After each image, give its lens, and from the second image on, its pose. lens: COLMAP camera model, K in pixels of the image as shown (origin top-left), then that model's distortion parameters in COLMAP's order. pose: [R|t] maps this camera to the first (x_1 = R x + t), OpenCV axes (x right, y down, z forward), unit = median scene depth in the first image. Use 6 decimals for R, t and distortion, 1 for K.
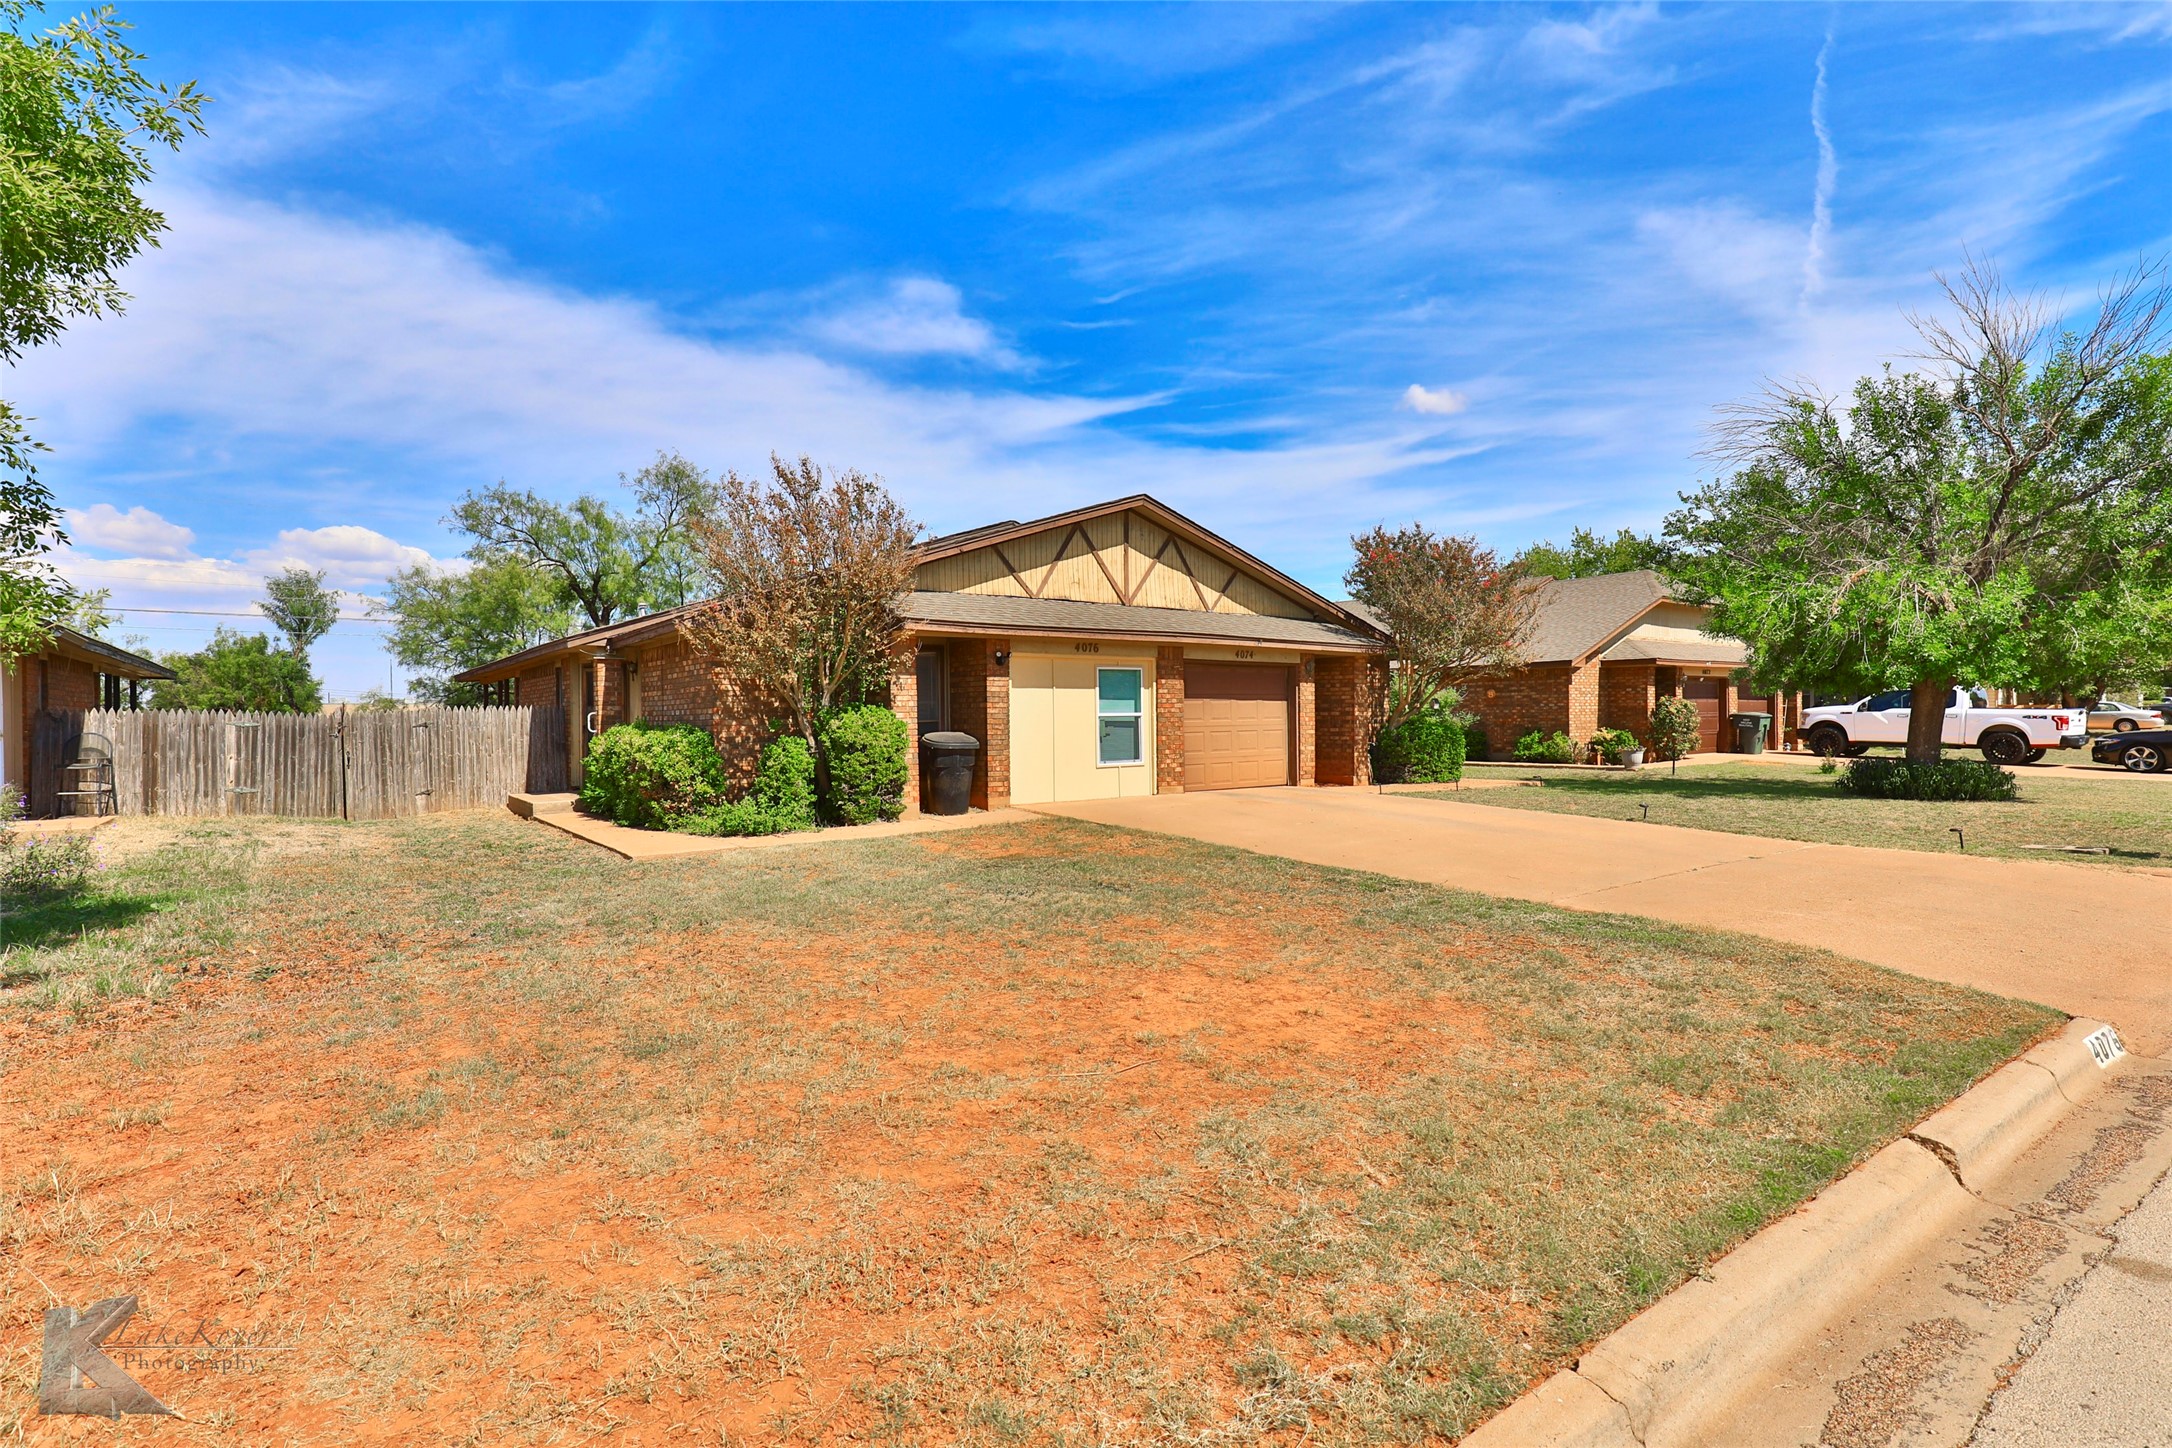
lens RADIAL K [[1030.4, 0, 1041.2], [0, 1030.4, 725.0], [0, 0, 1]] dist [0.020266, -0.002902]
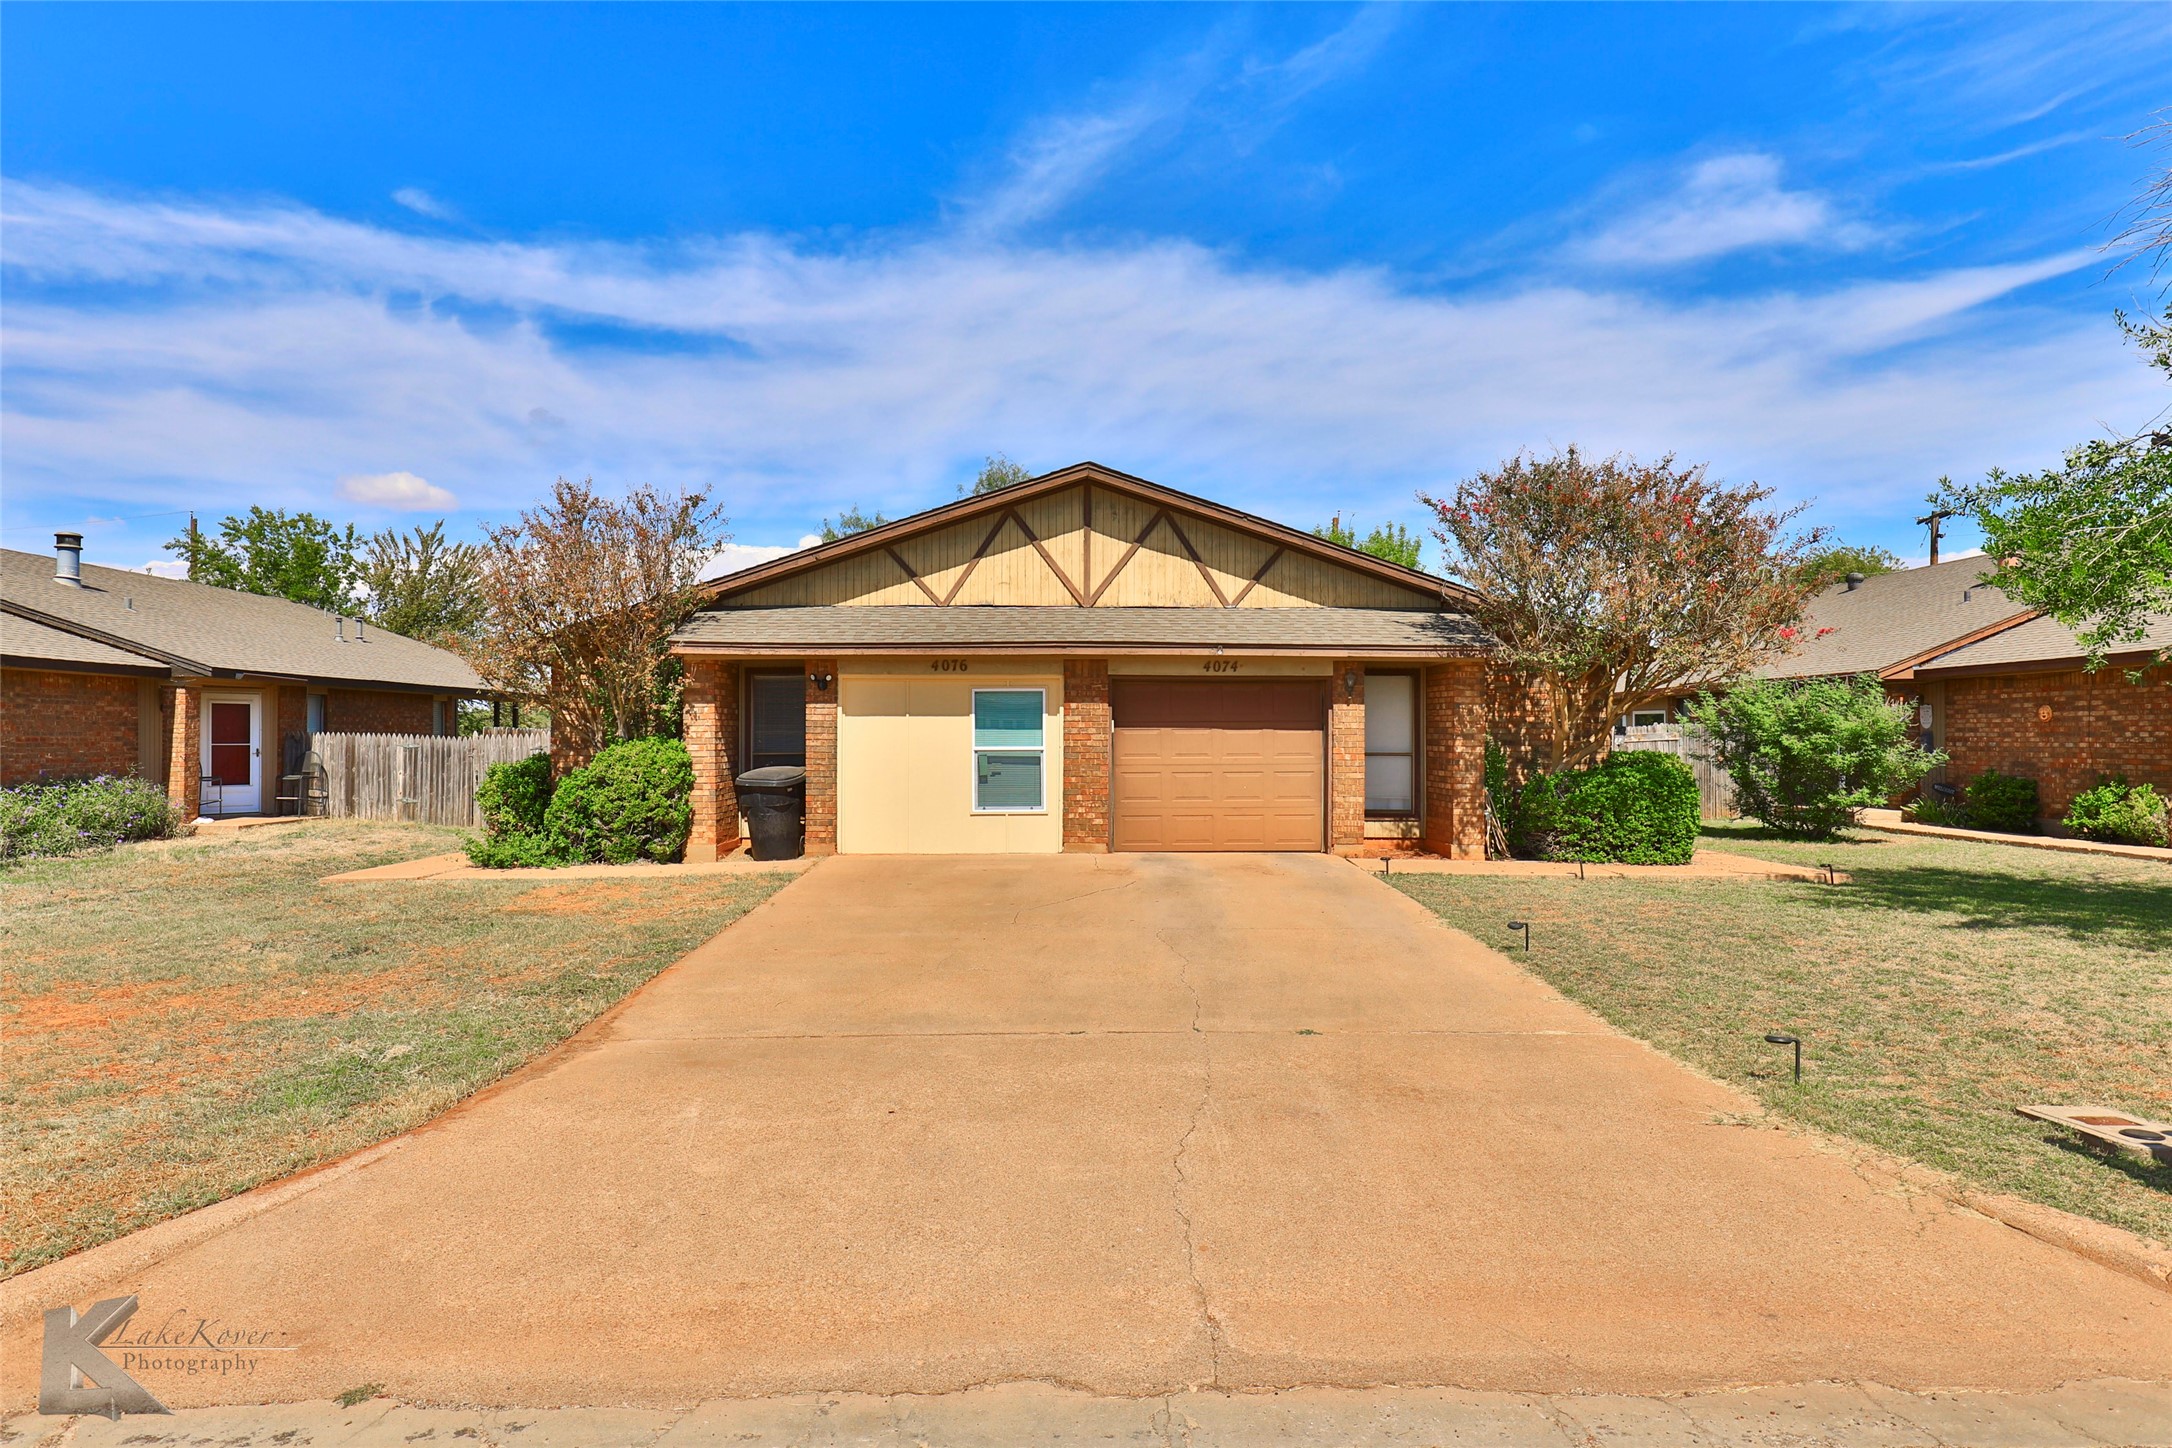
lens RADIAL K [[1203.1, 0, 1082.6], [0, 1203.1, 733.5], [0, 0, 1]] dist [0.018052, -0.005537]
pose [[0.823388, 0.008222, -0.567419, 0.555234], [-0.011343, 0.999934, -0.001971, -0.017497], [0.567365, 0.008059, 0.823427, 0.235622]]
